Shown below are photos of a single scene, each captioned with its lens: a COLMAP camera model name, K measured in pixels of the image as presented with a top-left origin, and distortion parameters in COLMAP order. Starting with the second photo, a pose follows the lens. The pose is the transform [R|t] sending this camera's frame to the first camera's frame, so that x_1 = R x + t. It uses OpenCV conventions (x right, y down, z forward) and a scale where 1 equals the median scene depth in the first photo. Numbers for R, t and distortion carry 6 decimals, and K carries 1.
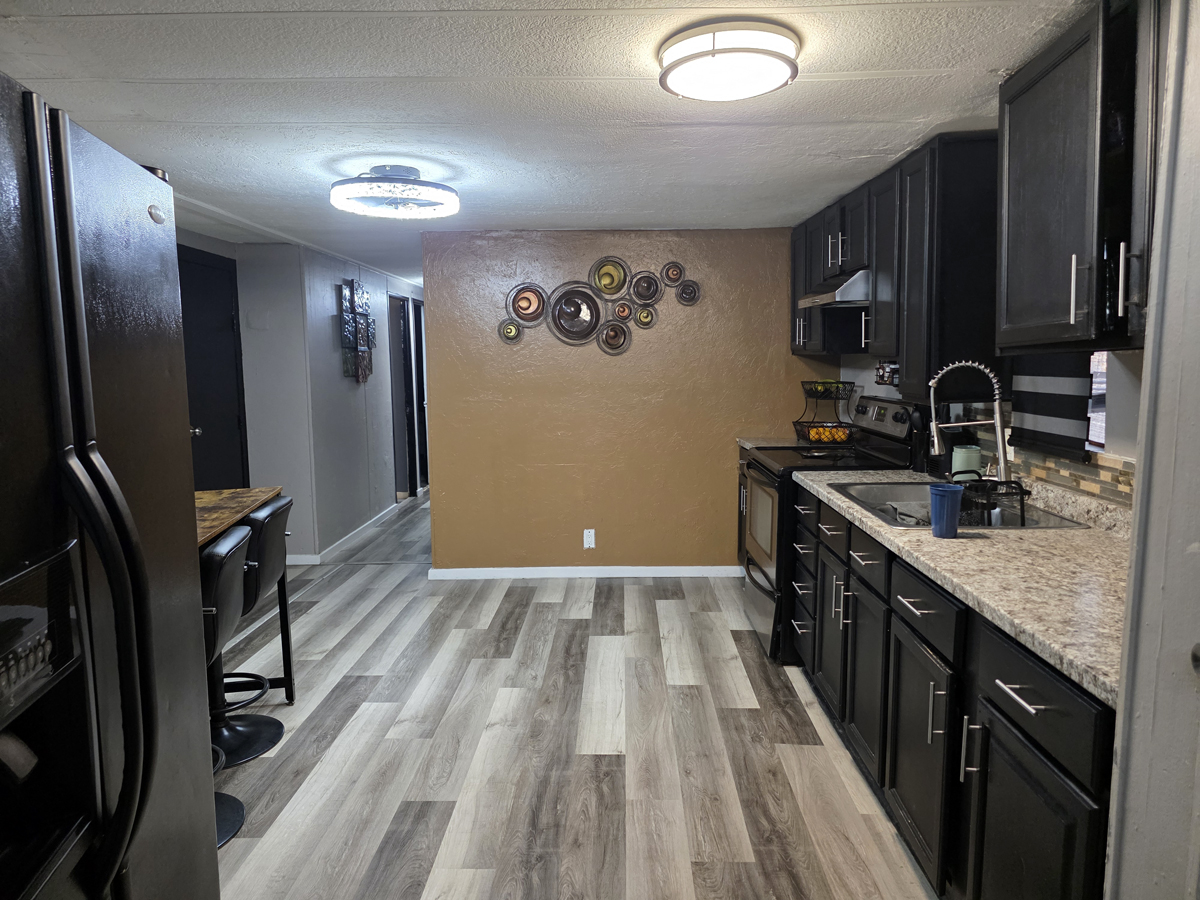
lens RADIAL K [[806.8, 0, 596.4], [0, 806.8, 441.7], [0, 0, 1]] dist [0.067191, -0.064795]
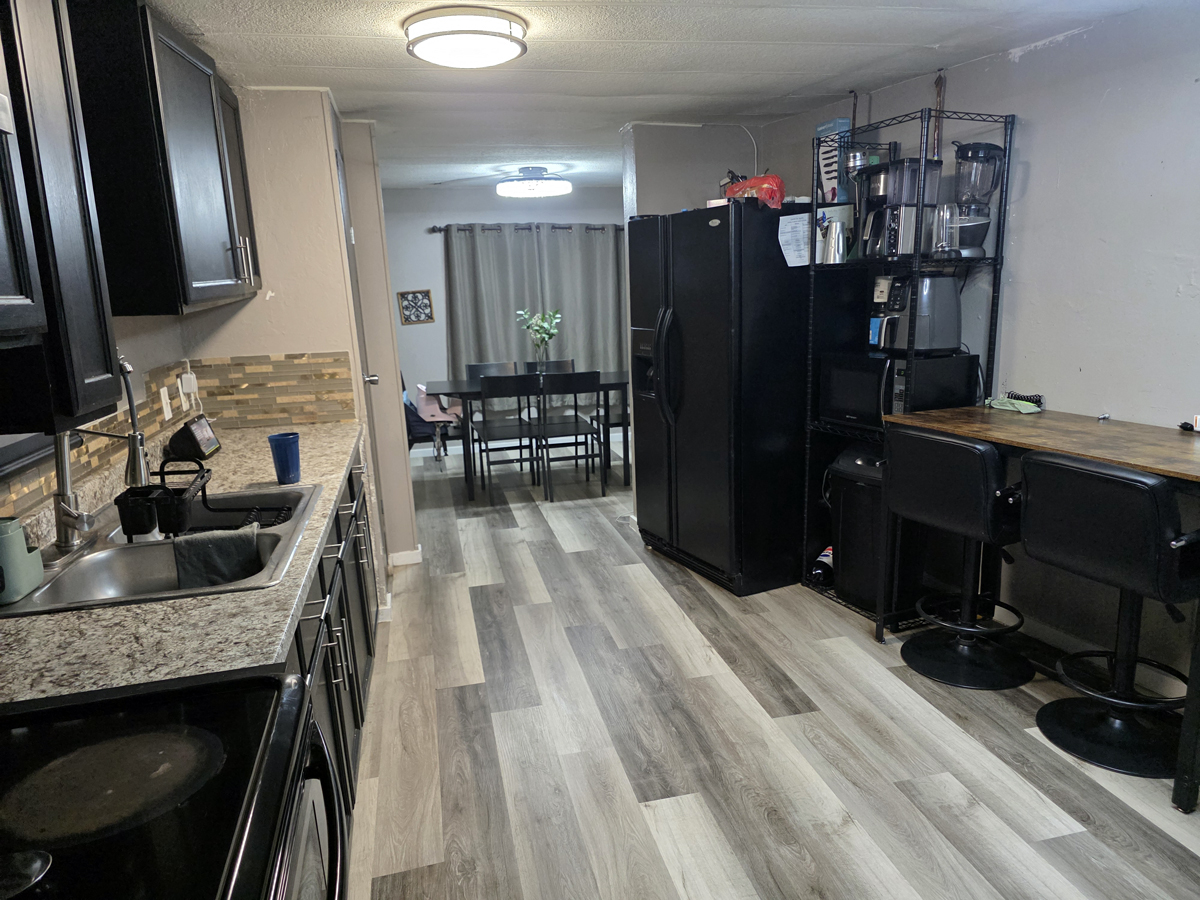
lens RADIAL K [[806.8, 0, 606.3], [0, 806.8, 456.6], [0, 0, 1]] dist [0.067191, -0.064795]
pose [[-0.964213, 0.106670, -0.242722, 0.206734], [0.025277, 0.948308, 0.316343, -0.172339], [0.263919, 0.298887, -0.917068, 1.503062]]
